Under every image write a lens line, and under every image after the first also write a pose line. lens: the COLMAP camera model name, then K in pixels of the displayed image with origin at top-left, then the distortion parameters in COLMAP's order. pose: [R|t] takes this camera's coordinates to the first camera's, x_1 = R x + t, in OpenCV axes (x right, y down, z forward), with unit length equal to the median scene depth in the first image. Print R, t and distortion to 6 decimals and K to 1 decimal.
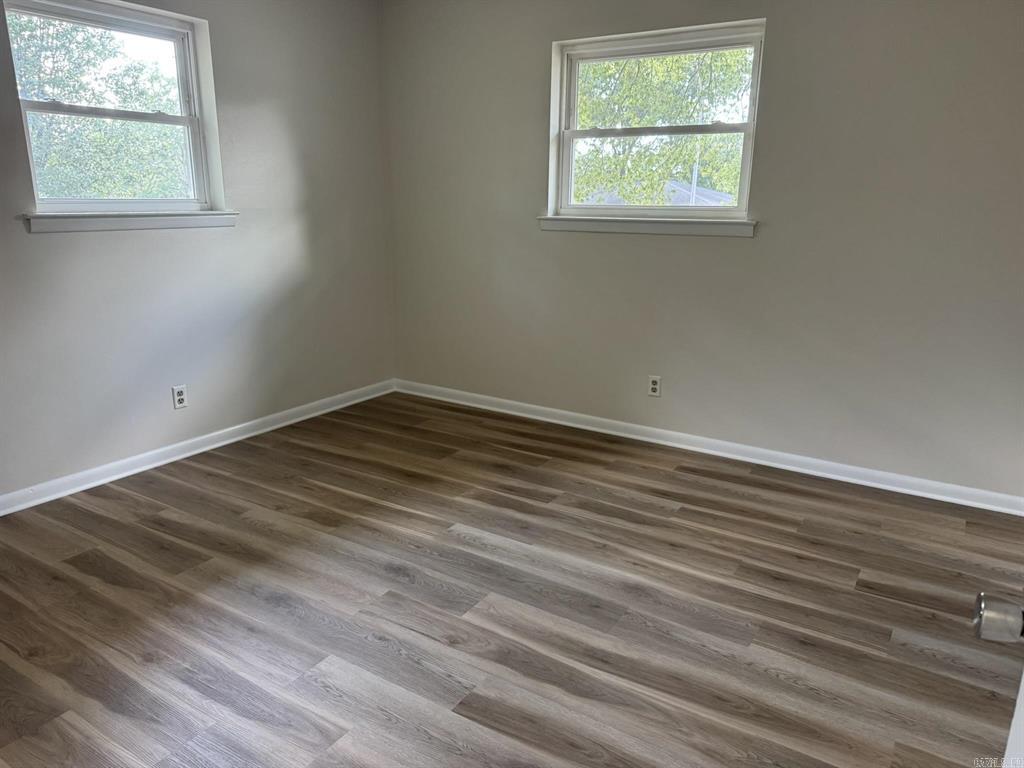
lens RADIAL K [[727.6, 0, 503.3], [0, 727.6, 386.3], [0, 0, 1]] dist [0.000058, -0.005364]
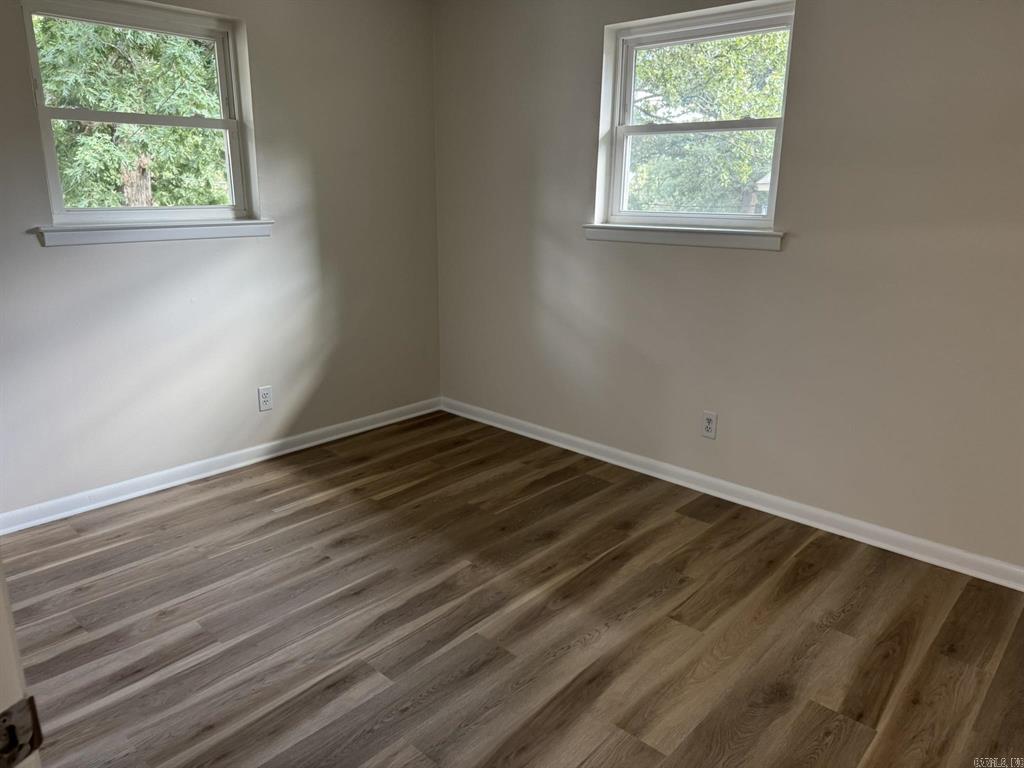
lens RADIAL K [[727.6, 0, 518.5], [0, 727.6, 382.1], [0, 0, 1]] dist [0.000058, -0.005364]
pose [[0.984406, 0.035548, -0.172283, 0.129302], [-0.034864, 0.999368, 0.006998, -0.046835], [0.172422, -0.000882, 0.985023, 0.117311]]
